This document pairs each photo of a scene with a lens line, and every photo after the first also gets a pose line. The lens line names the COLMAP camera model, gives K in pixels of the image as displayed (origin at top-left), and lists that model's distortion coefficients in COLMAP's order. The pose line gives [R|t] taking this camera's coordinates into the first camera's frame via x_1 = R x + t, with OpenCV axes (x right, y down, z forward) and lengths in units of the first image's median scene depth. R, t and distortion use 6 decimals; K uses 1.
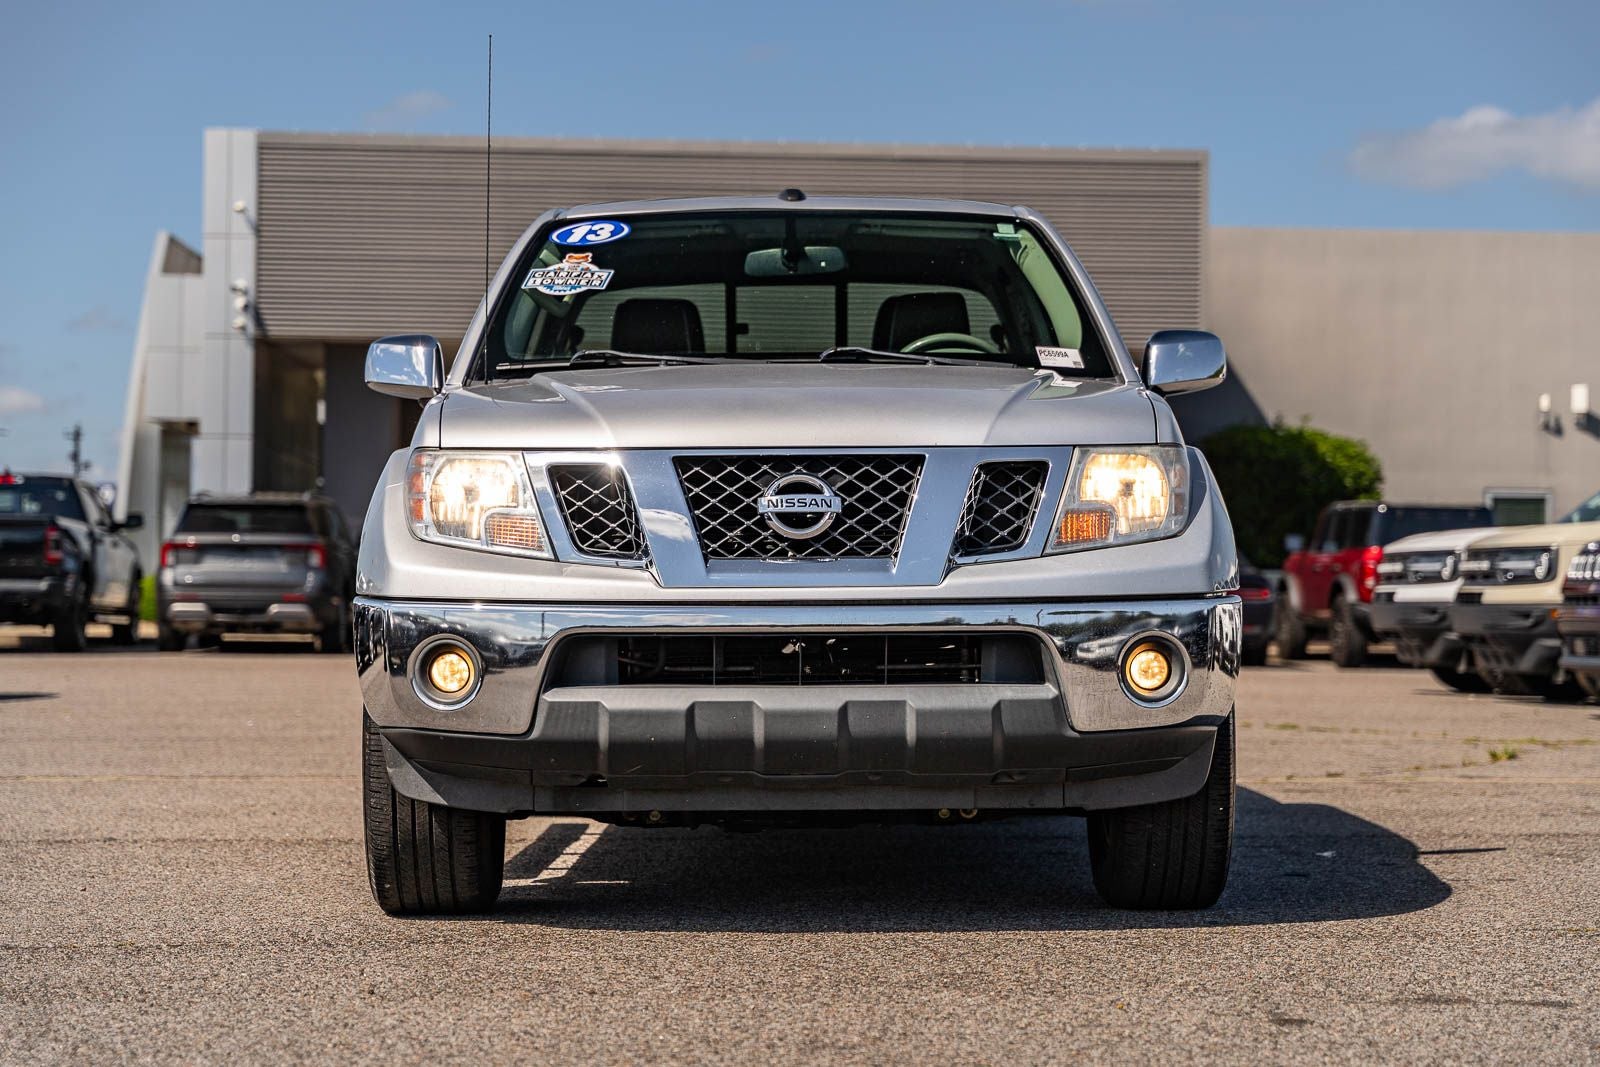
lens RADIAL K [[3263.9, 0, 800.0], [0, 3263.9, 533.5], [0, 0, 1]] dist [0.012478, 0.104816]
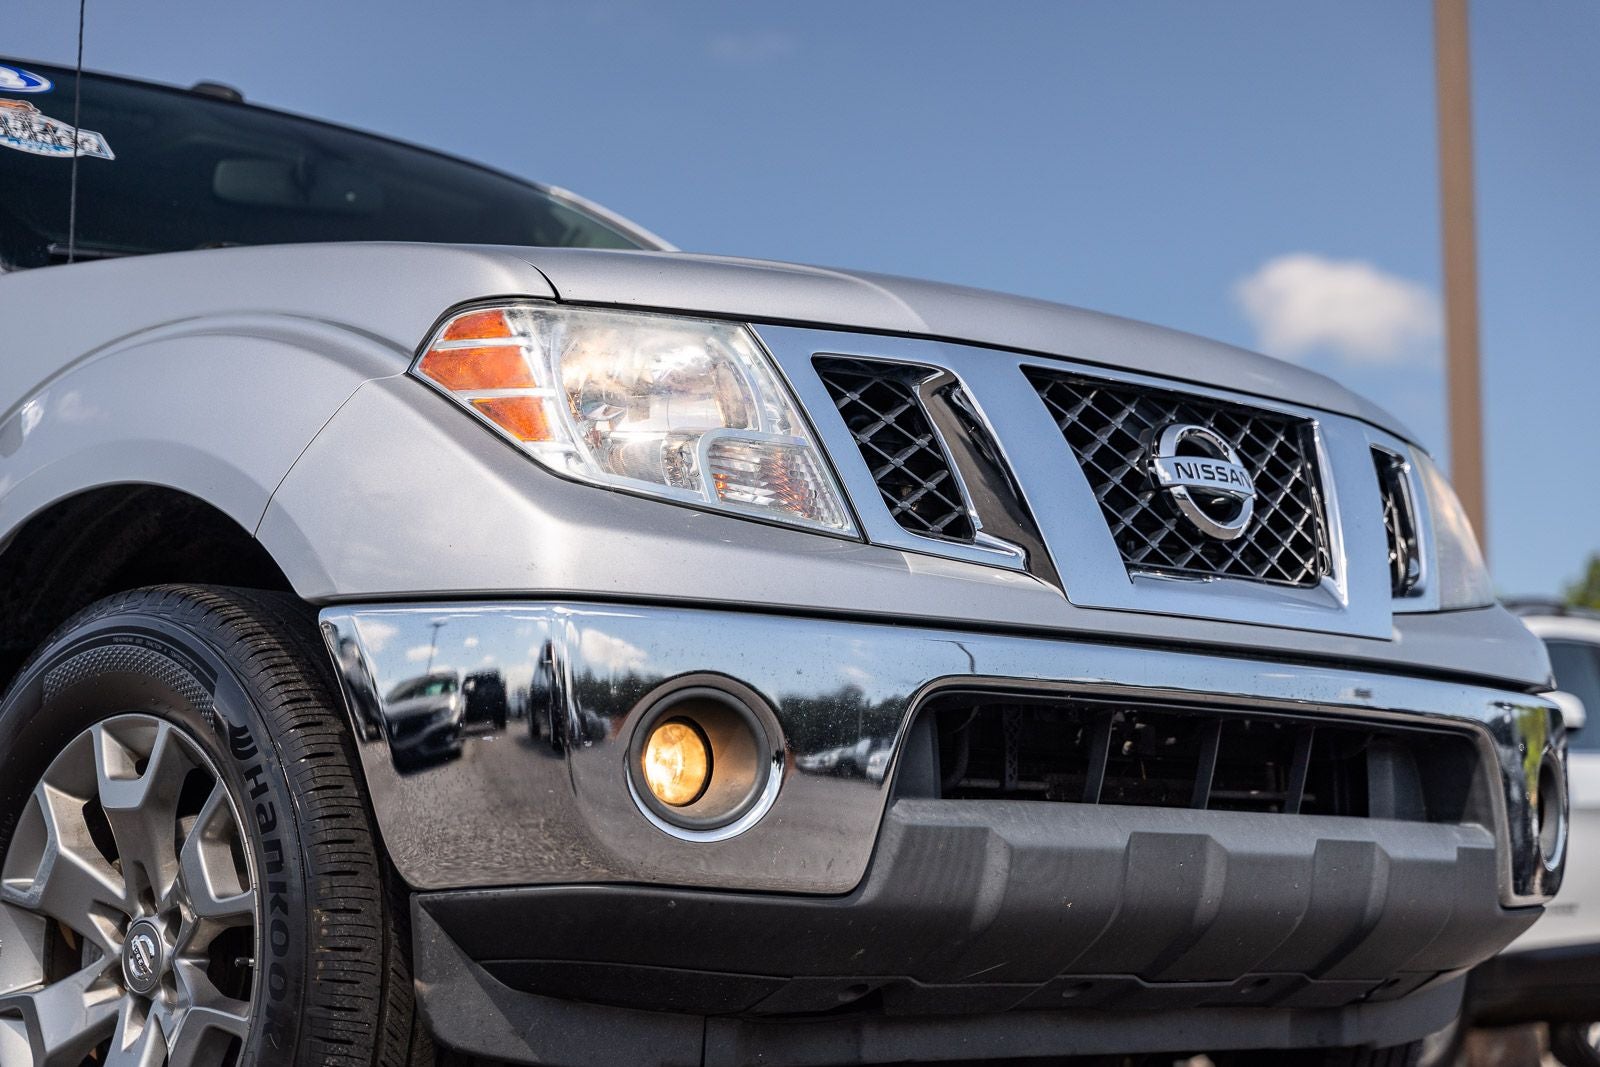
lens RADIAL K [[3129.1, 0, 800.0], [0, 3129.1, 533.5], [0, 0, 1]] dist [0.068582, 0.129971]
pose [[0.723732, 0.094871, 0.683529, -0.401239], [-0.006587, 0.991409, -0.130629, 0.068227], [-0.690050, 0.090038, 0.718139, 0.662245]]
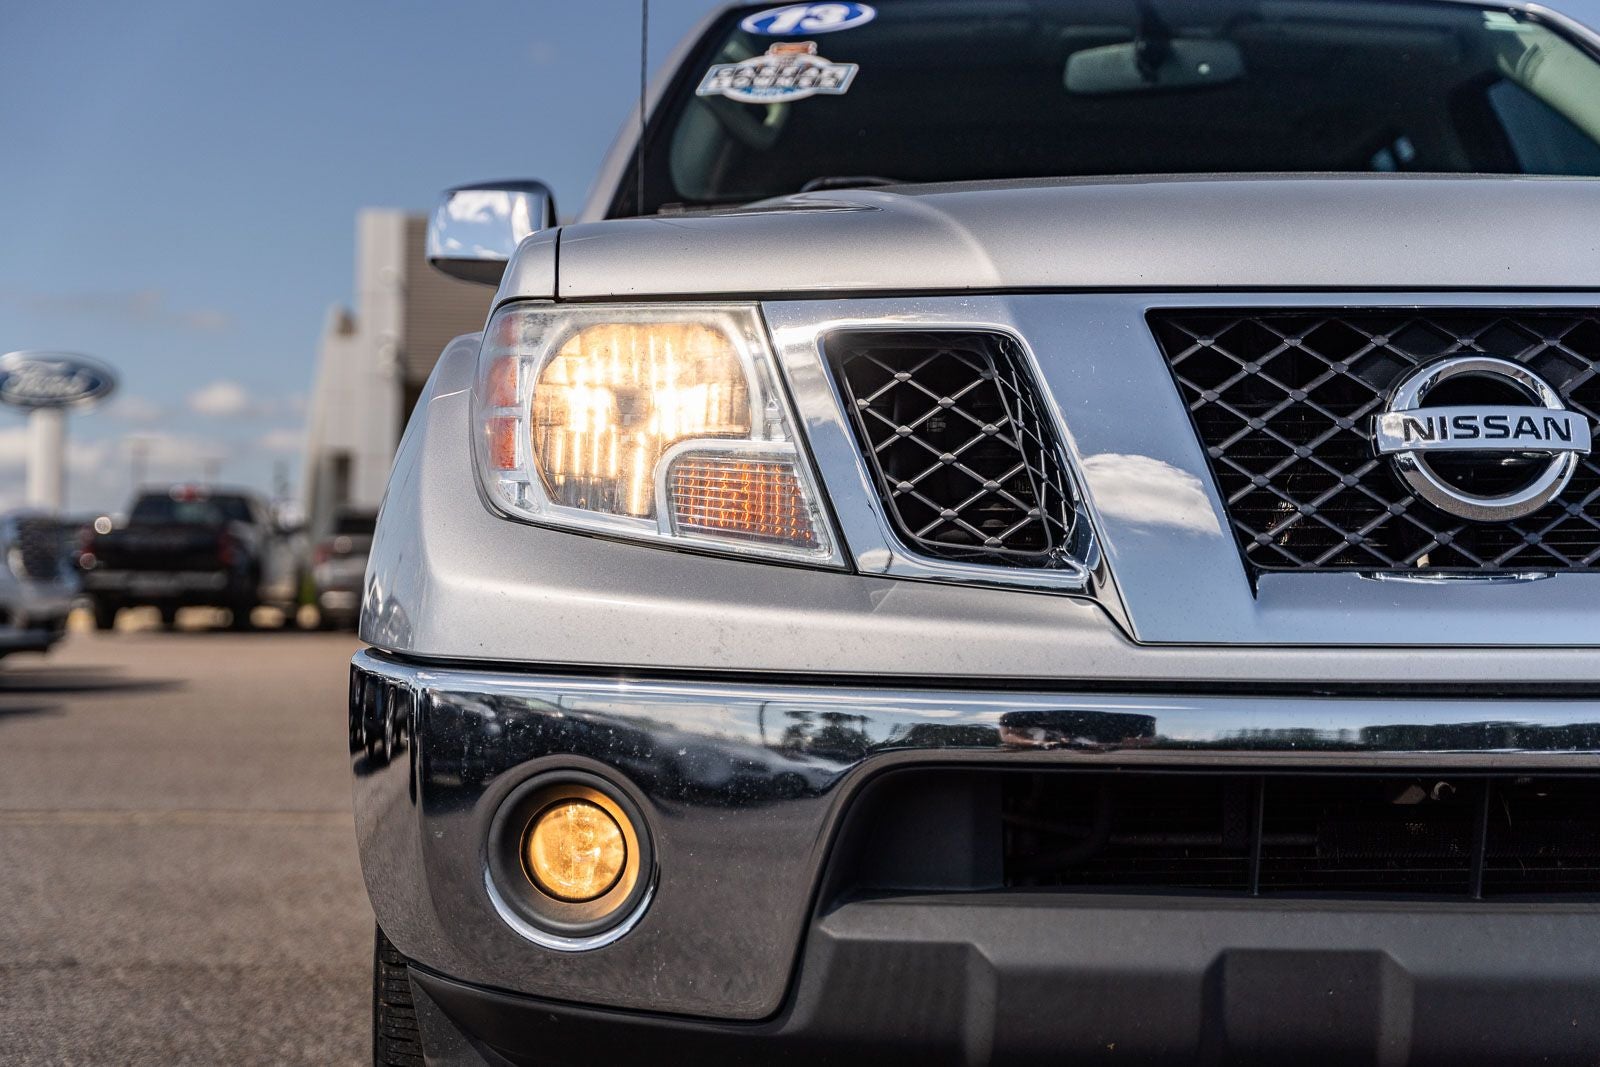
lens RADIAL K [[2440.2, 0, 800.0], [0, 2440.2, 533.5], [0, 0, 1]] dist [0.016753, 0.063212]
pose [[0.999939, 0.008949, -0.006448, -0.078175], [-0.008976, 0.999951, -0.004149, 0.004967], [0.006410, 0.004207, 0.999971, 0.699881]]
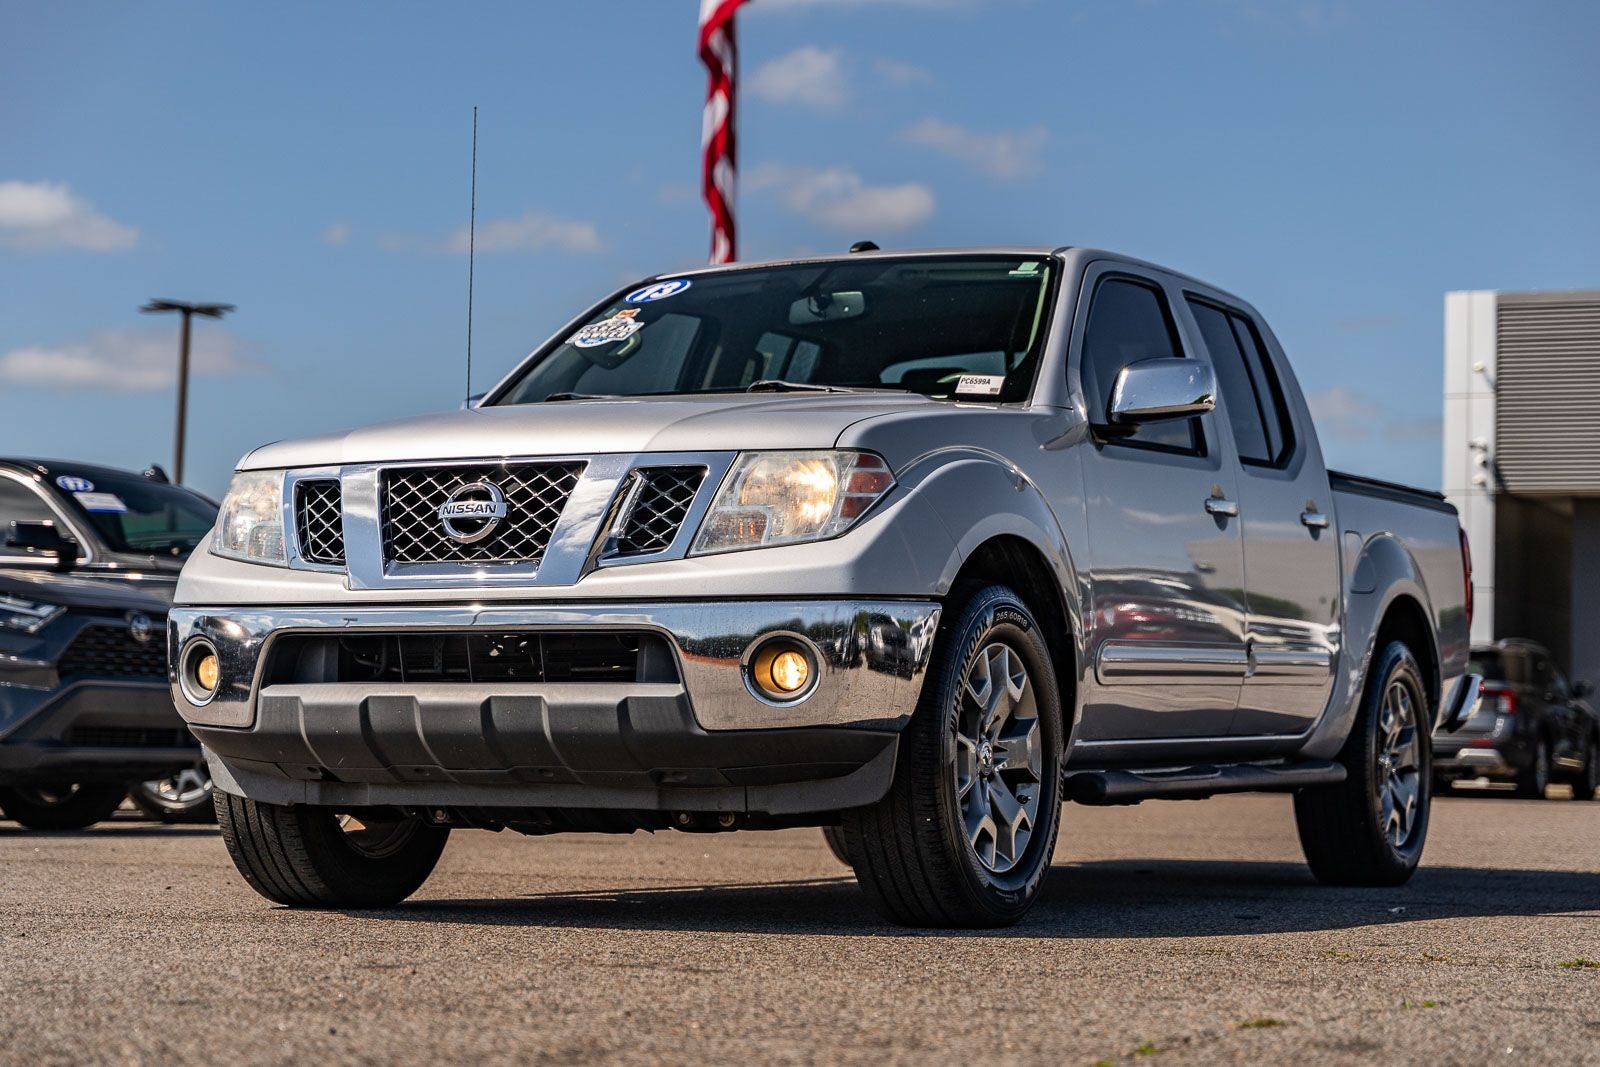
lens RADIAL K [[3129.1, 0, 800.0], [0, 3129.1, 533.5], [0, 0, 1]] dist [0.068582, 0.129971]
pose [[0.900079, -0.016987, -0.435395, 0.527155], [-0.006696, 0.998583, -0.052803, 0.050290], [0.435675, 0.050442, 0.898690, 0.137396]]
